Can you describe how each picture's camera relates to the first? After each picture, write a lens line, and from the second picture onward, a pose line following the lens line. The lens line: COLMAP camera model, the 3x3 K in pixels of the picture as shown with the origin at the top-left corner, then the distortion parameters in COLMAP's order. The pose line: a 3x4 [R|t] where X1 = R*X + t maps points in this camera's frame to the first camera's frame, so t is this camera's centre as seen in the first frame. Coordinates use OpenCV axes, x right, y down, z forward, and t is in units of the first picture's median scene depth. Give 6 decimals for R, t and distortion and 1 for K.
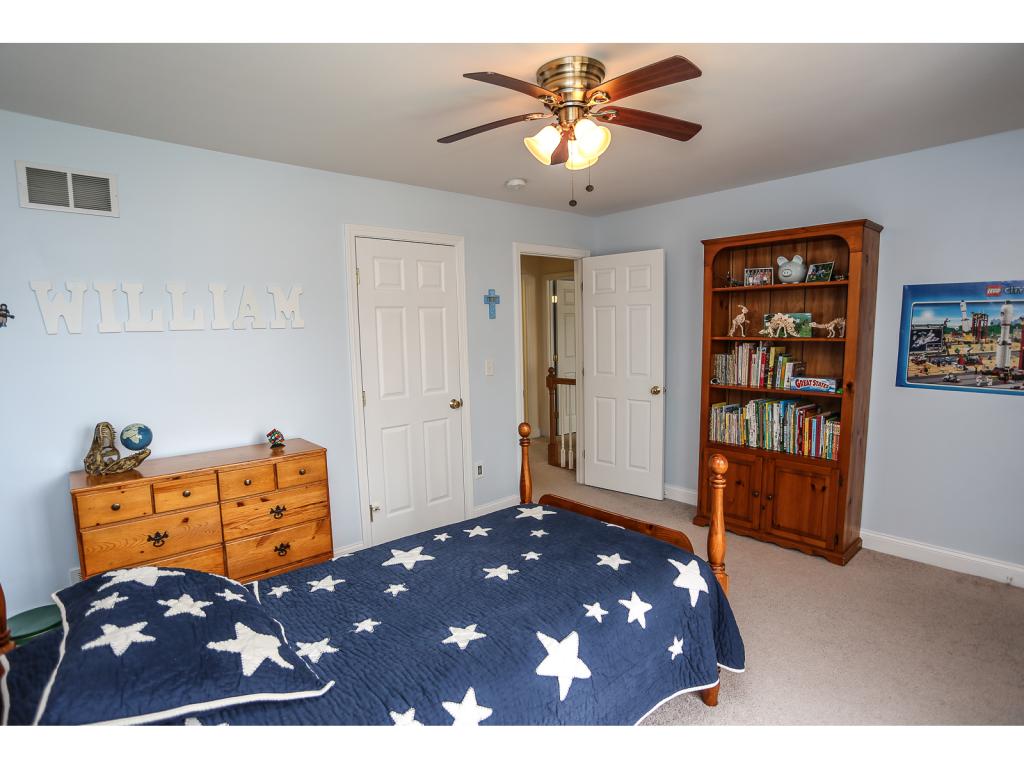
lens RADIAL K [[497.5, 0, 499.1], [0, 497.5, 383.9], [0, 0, 1]] dist [-0.064065, 0.027790]
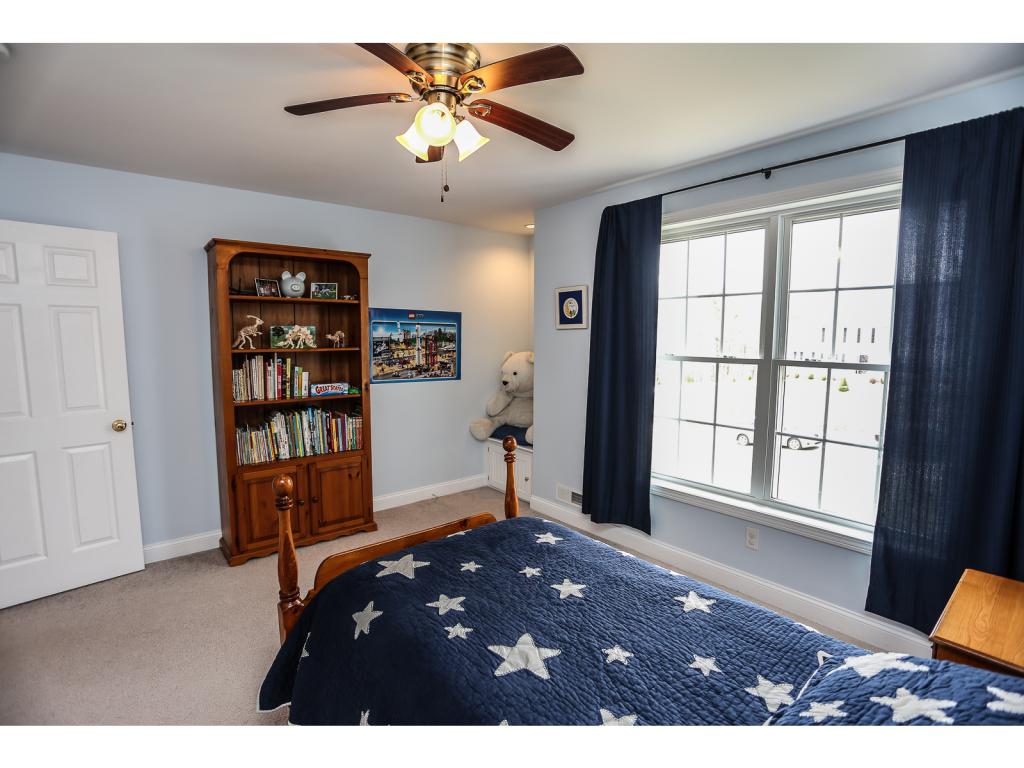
lens RADIAL K [[497.5, 0, 499.1], [0, 497.5, 383.9], [0, 0, 1]] dist [-0.064065, 0.027790]
pose [[0.074800, -0.079663, 0.994011, -0.470465], [0.111500, 0.991221, 0.071049, -0.049158], [-0.990945, 0.105518, 0.083026, 0.513938]]
